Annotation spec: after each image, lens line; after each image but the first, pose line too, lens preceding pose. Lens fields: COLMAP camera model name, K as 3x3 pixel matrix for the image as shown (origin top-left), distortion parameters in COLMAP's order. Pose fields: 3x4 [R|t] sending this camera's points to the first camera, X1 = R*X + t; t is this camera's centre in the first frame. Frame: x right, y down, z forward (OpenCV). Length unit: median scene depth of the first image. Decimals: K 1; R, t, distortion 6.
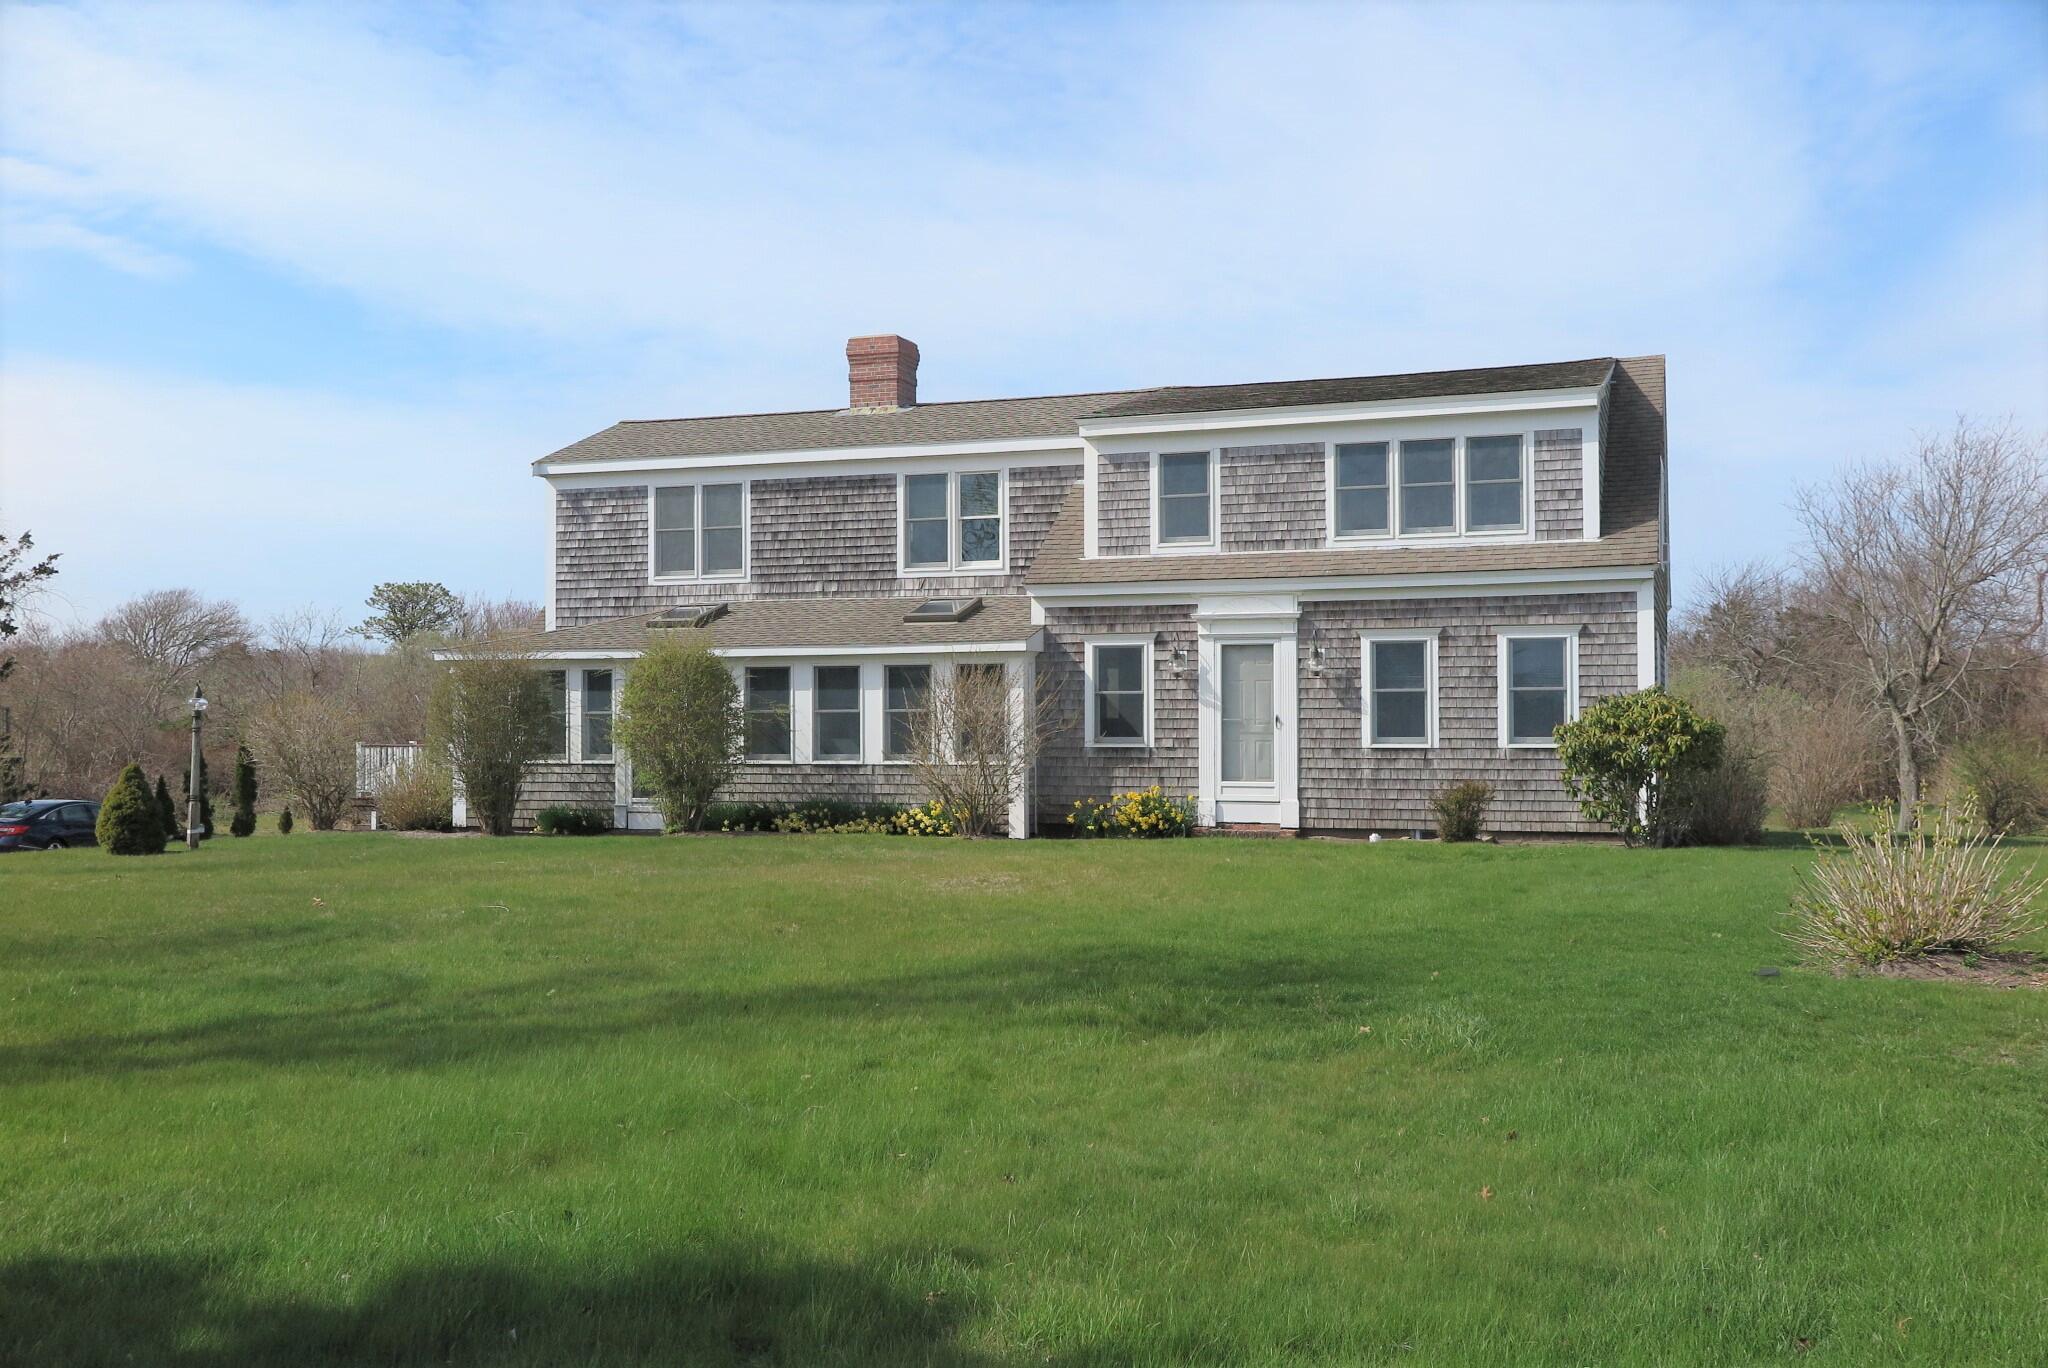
lens RADIAL K [[1879.7, 0, 1024.9], [0, 1879.7, 685.1], [0, 0, 1]] dist [0.064282, 0.000000]
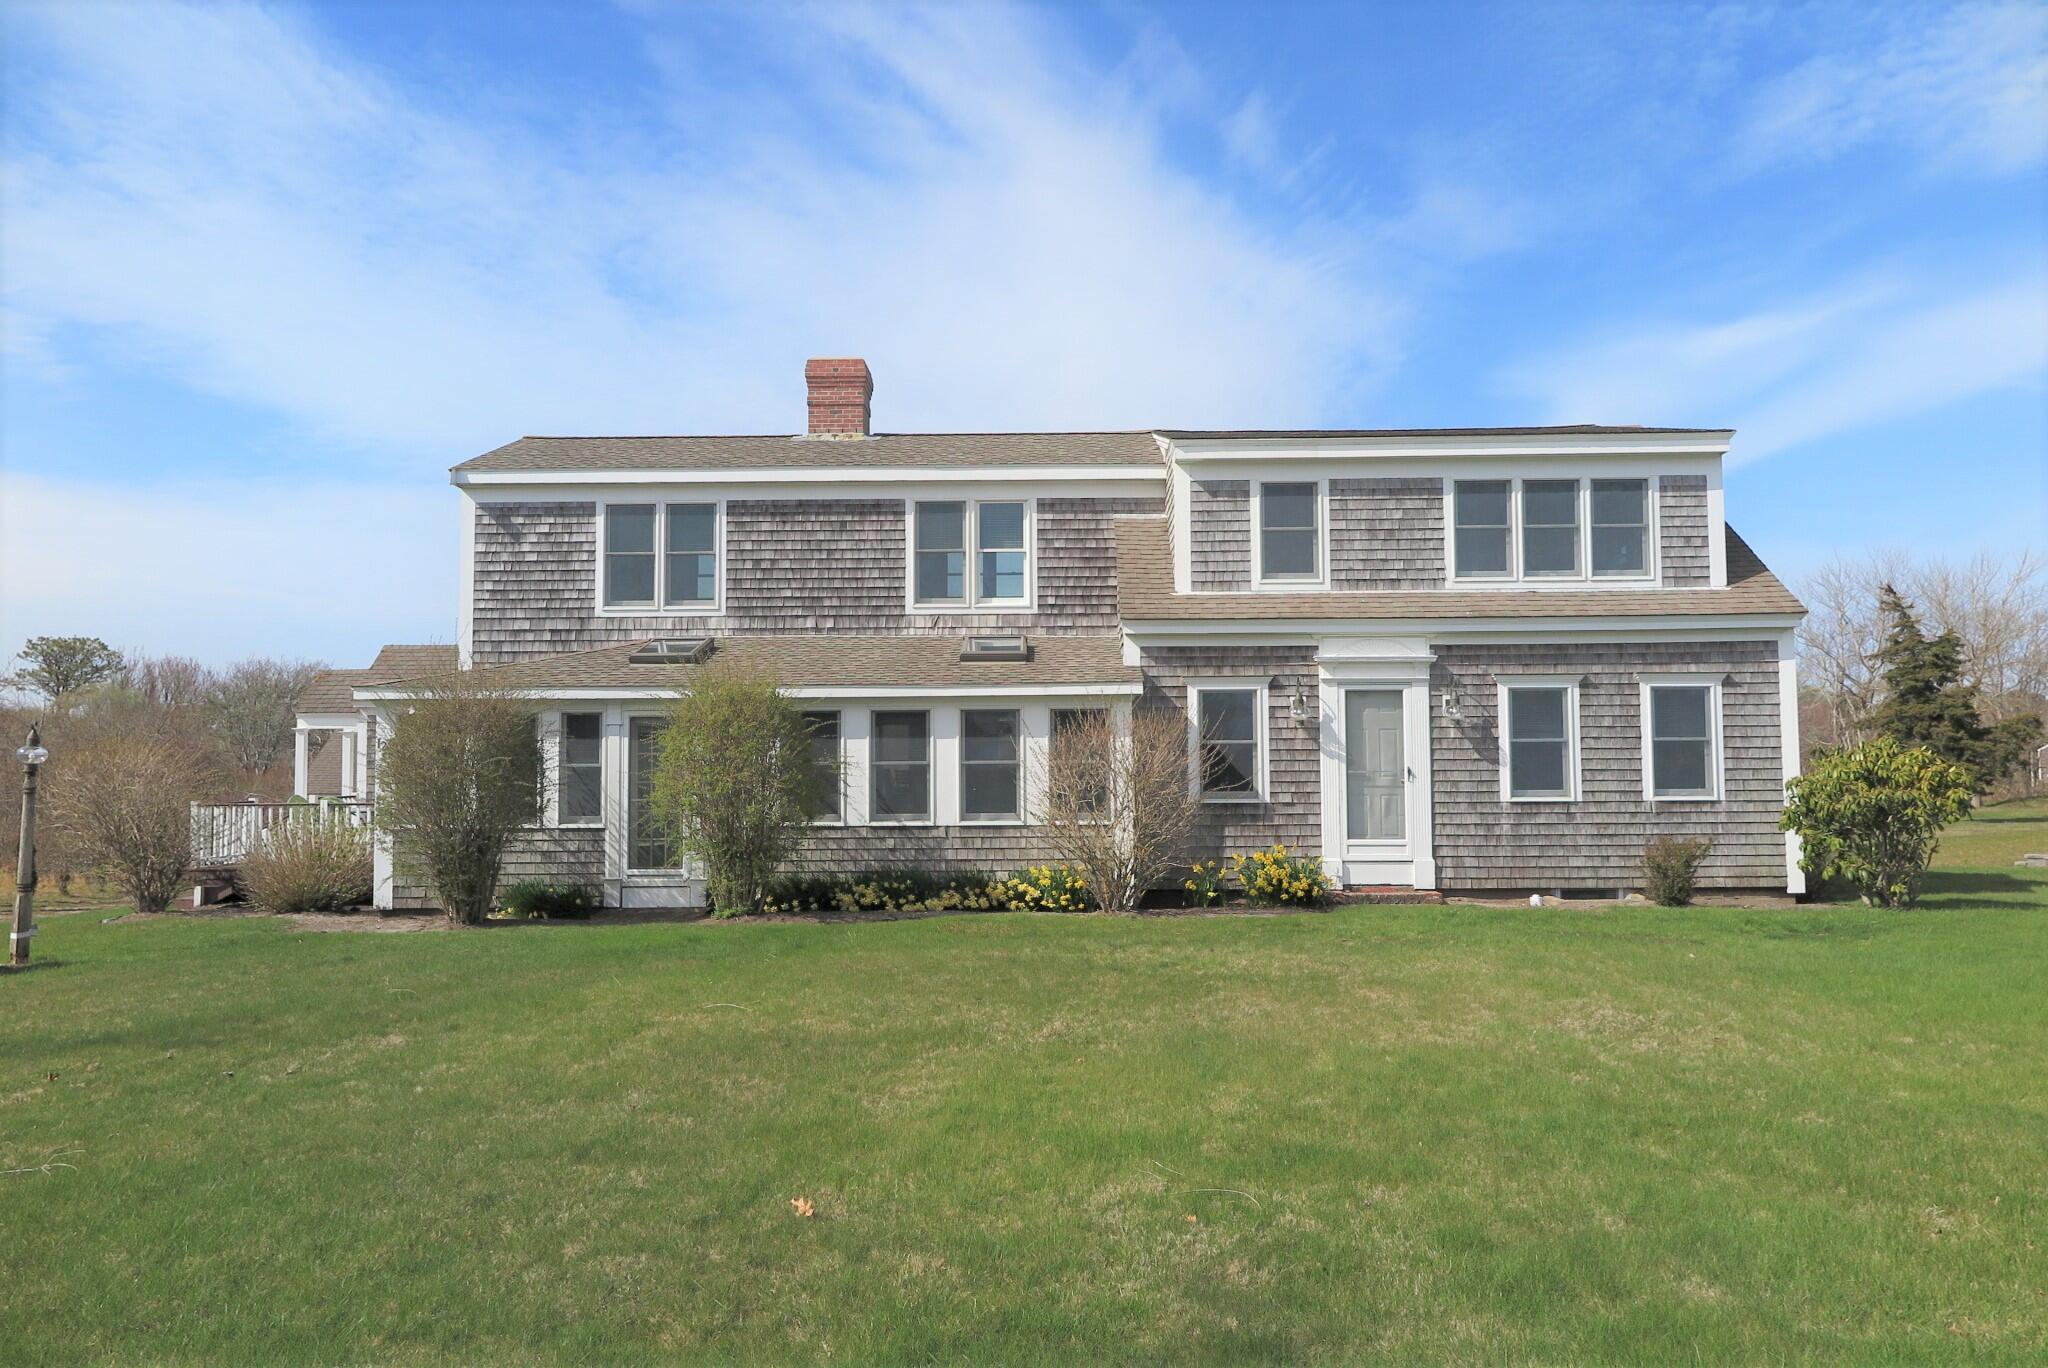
lens RADIAL K [[1396.4, 0, 1022.4], [0, 1396.4, 691.0], [0, 0, 1]] dist [-0.000157, 0.004725]
pose [[0.949703, 0.013780, 0.312850, -0.251001], [-0.003218, 0.999408, -0.034254, 0.002684], [-0.313137, 0.031524, 0.949185, 0.392080]]
